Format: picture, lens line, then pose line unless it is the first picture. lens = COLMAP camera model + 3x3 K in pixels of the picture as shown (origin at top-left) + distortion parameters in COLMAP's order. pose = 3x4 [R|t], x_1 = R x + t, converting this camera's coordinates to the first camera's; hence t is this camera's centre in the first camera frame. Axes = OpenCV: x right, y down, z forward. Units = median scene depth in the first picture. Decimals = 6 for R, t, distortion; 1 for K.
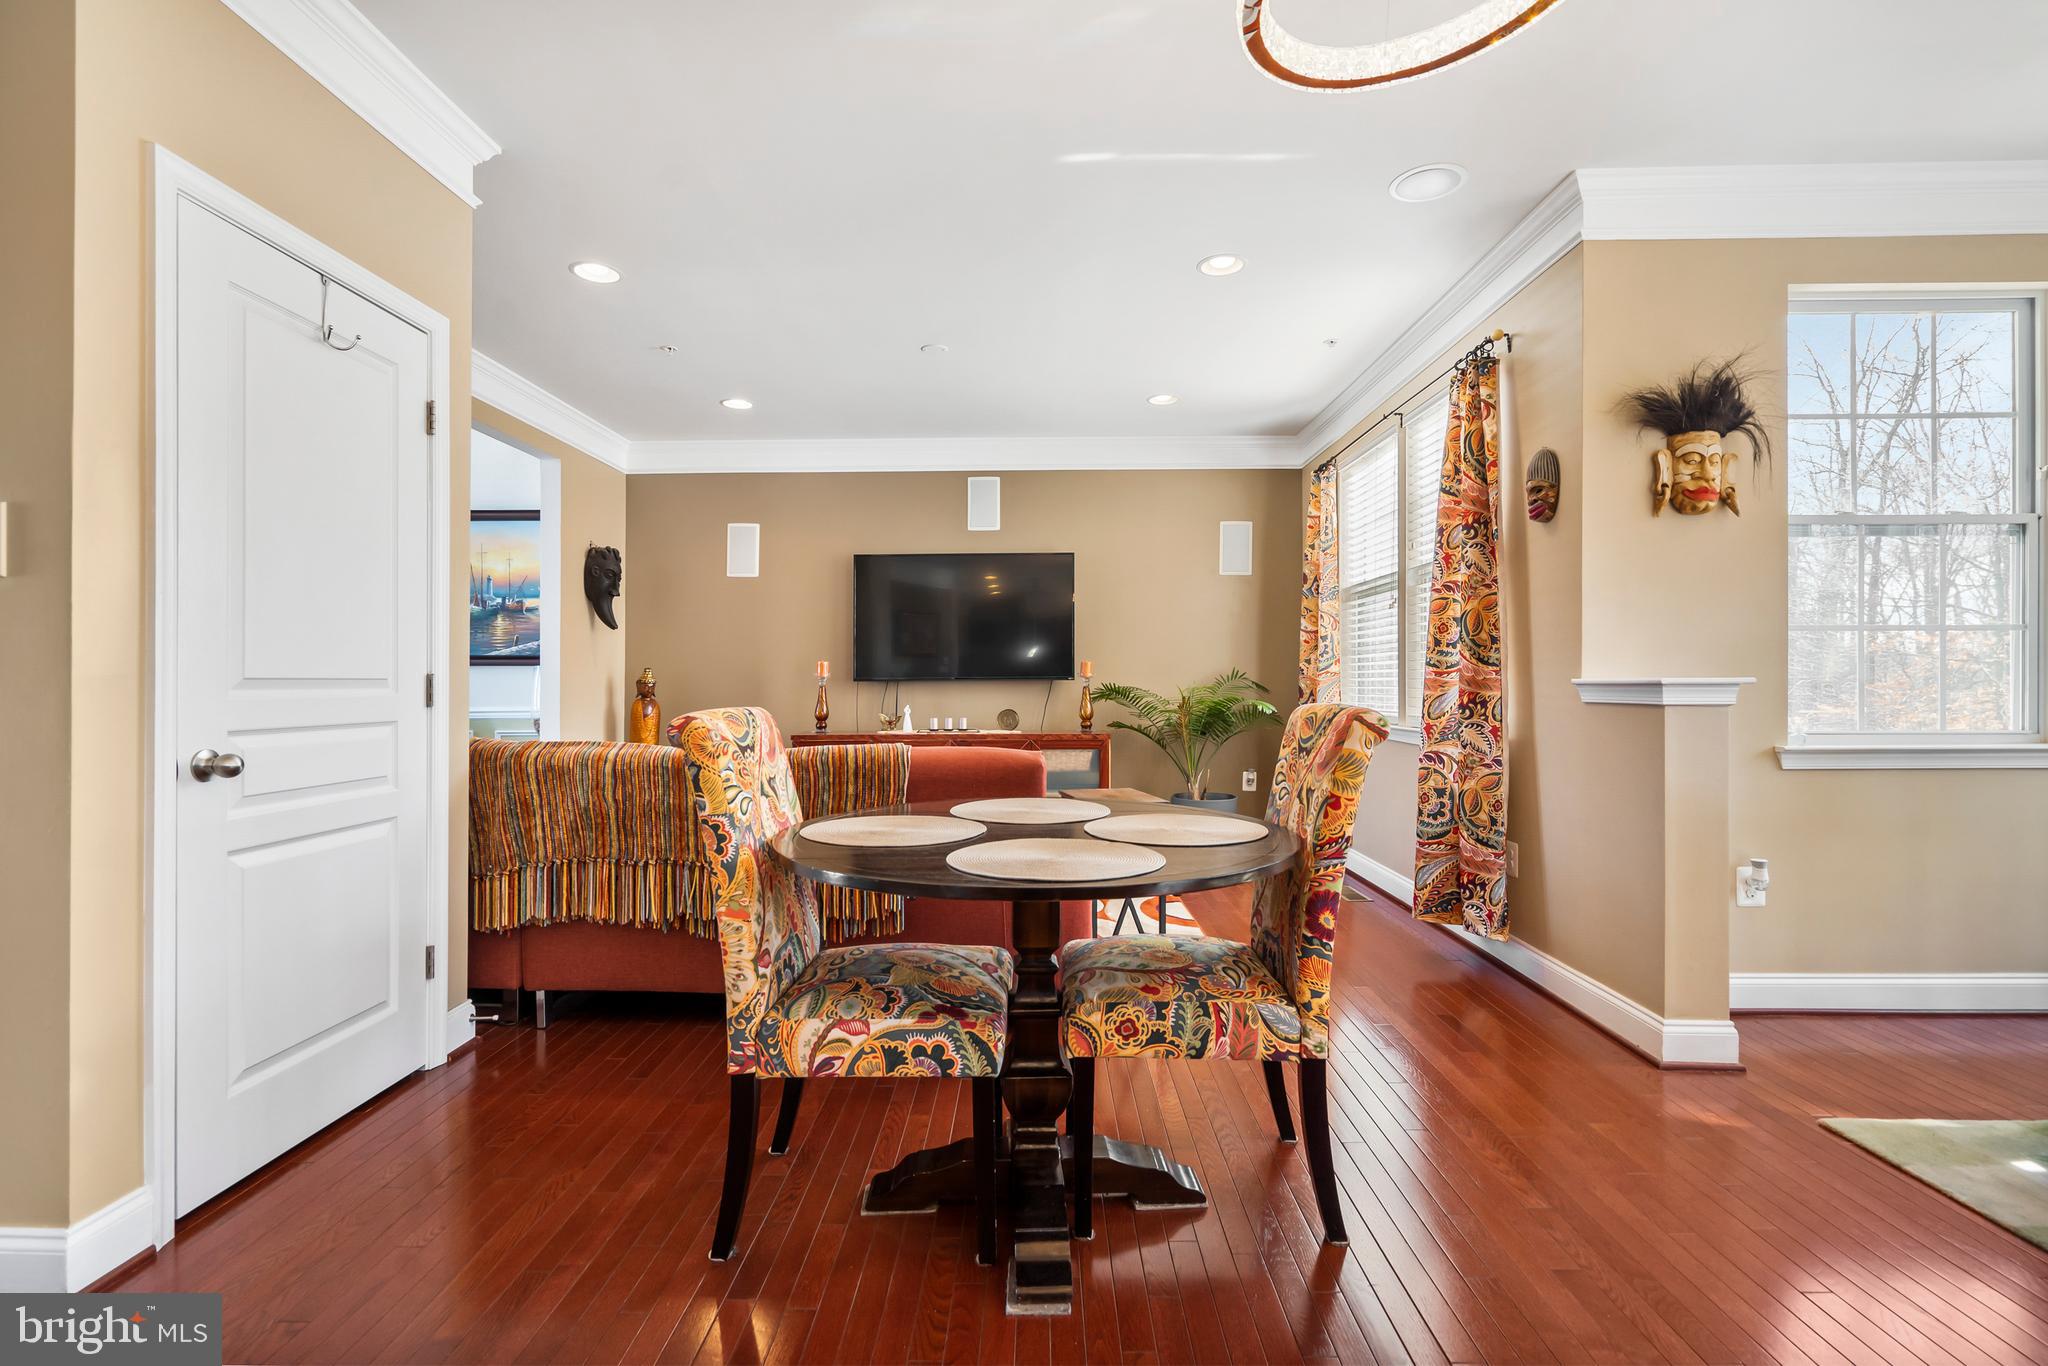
lens RADIAL K [[940.4, 0, 1027.0], [0, 940.4, 687.0], [0, 0, 1]] dist [-0.003676, 0.002231]
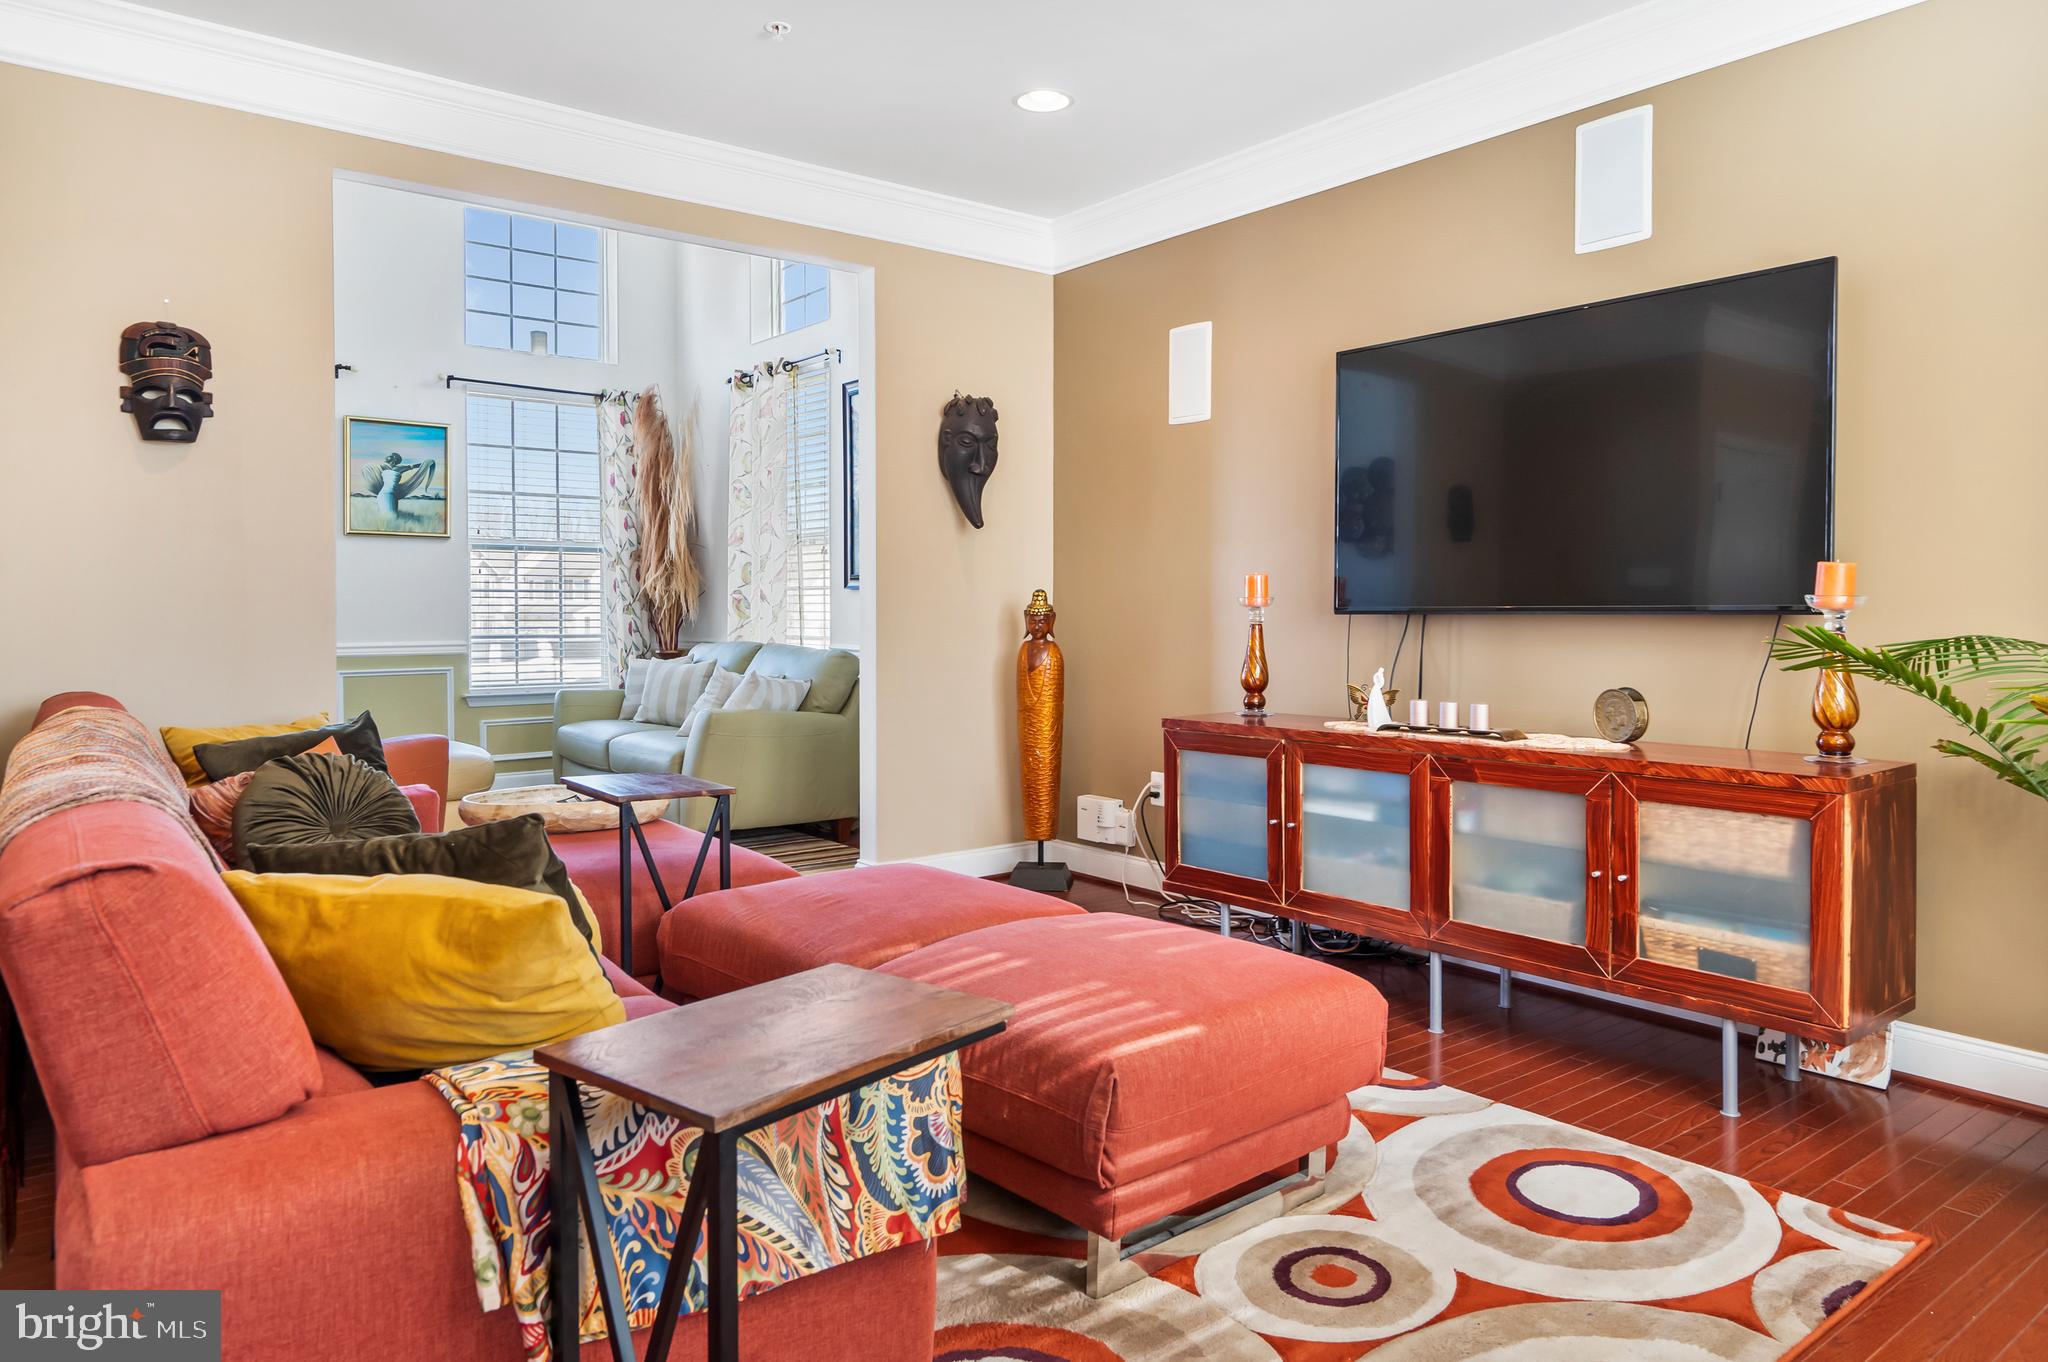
lens RADIAL K [[1353.5, 0, 991.7], [0, 1353.5, 605.9], [0, 0, 1]] dist [-0.006487, -0.000206]
pose [[0.611962, 0.001787, -0.790885, 0.462626], [-0.006380, 0.999976, -0.002678, -0.012660], [0.790861, 0.006685, 0.611959, 0.778947]]
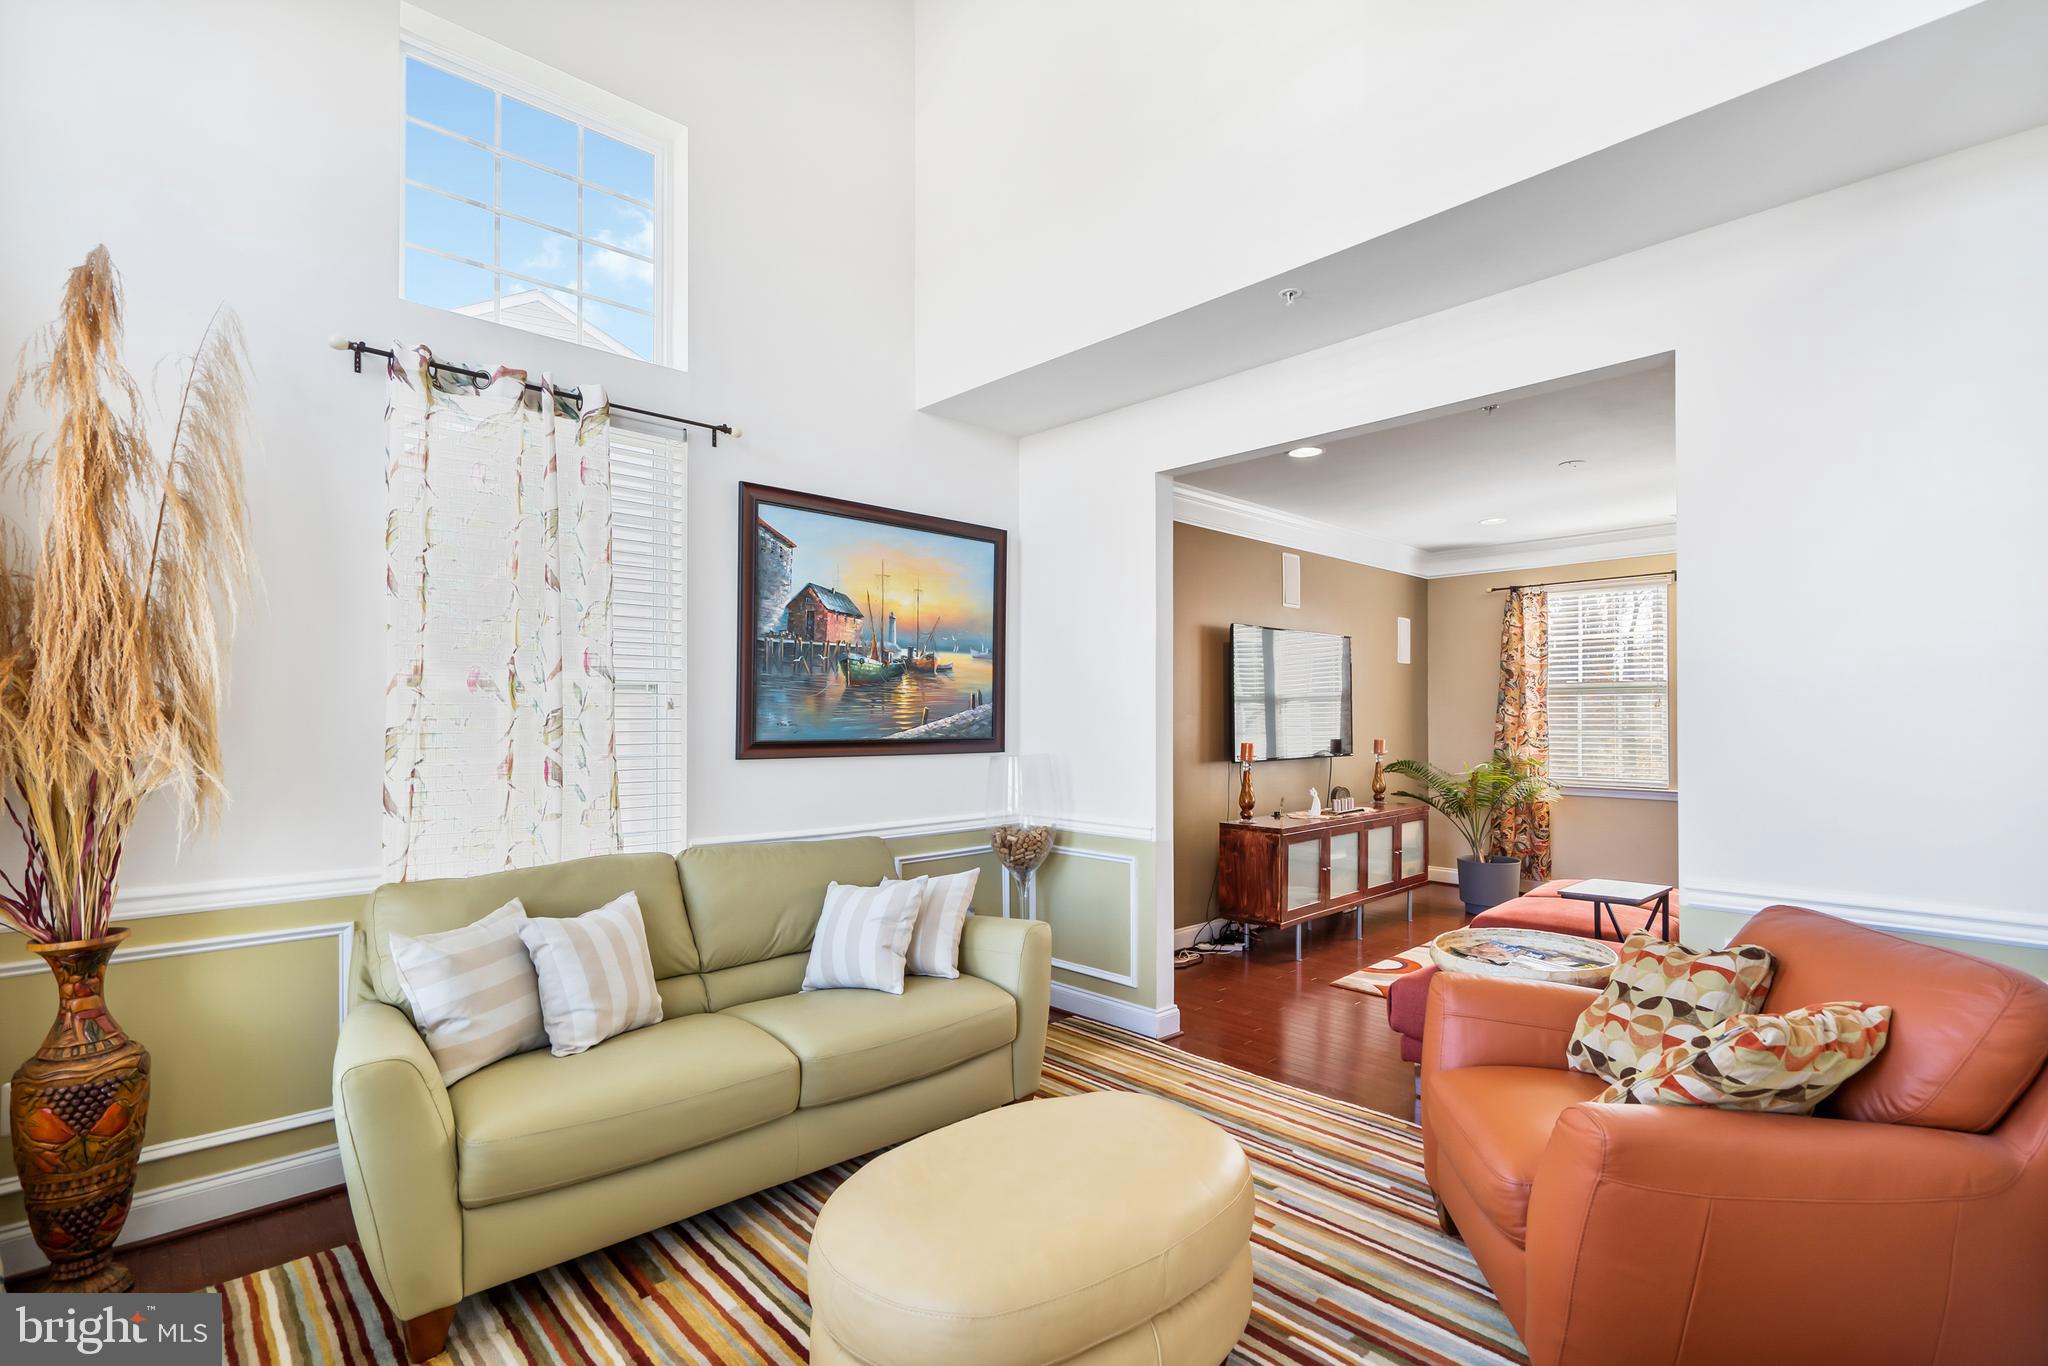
lens RADIAL K [[940.4, 0, 1039.4], [0, 940.4, 715.5], [0, 0, 1]] dist [-0.003676, 0.002231]
pose [[0.711738, 0.003823, 0.702435, -1.709369], [0.000766, 0.999980, -0.006219, -0.081959], [-0.702445, 0.004964, 0.711721, 0.865513]]
